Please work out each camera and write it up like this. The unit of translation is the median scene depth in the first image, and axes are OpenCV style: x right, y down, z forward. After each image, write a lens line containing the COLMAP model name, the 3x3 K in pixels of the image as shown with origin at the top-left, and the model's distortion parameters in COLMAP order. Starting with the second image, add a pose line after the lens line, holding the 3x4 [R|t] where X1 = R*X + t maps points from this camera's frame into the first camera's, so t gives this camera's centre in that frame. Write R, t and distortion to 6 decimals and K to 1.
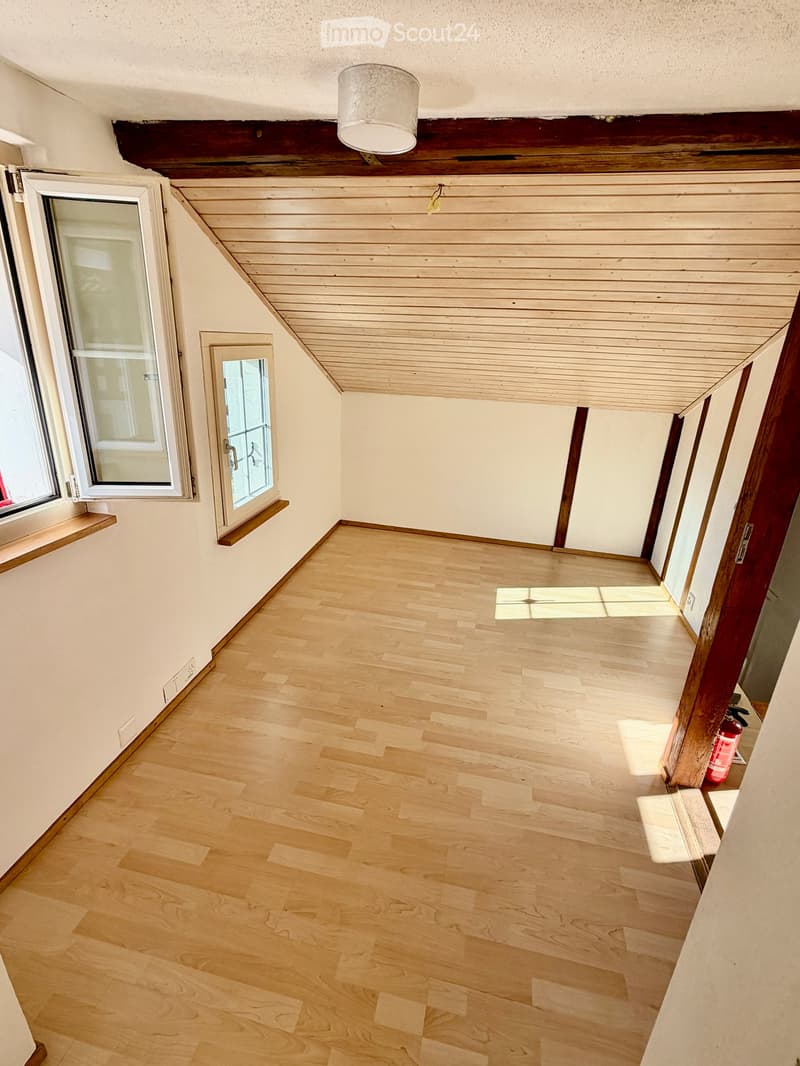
lens RADIAL K [[516.3, 0, 396.7], [0, 516.3, 536.5], [0, 0, 1]] dist [-0.002519, -0.000616]
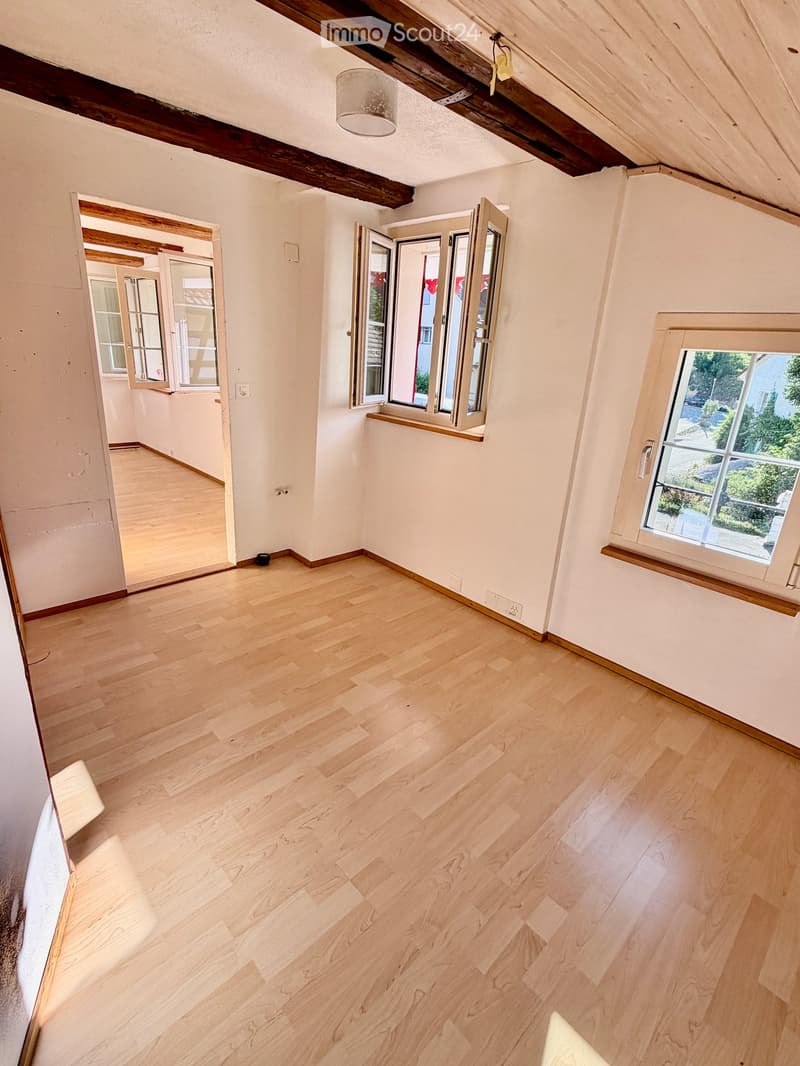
lens RADIAL K [[516.3, 0, 401.7], [0, 516.3, 535.0], [0, 0, 1]] dist [-0.002519, -0.000616]
pose [[-0.558645, 0.201077, -0.804664, 0.692572], [-0.379571, 0.800631, 0.463589, -0.344253], [0.737456, 0.564409, -0.370946, 1.260944]]
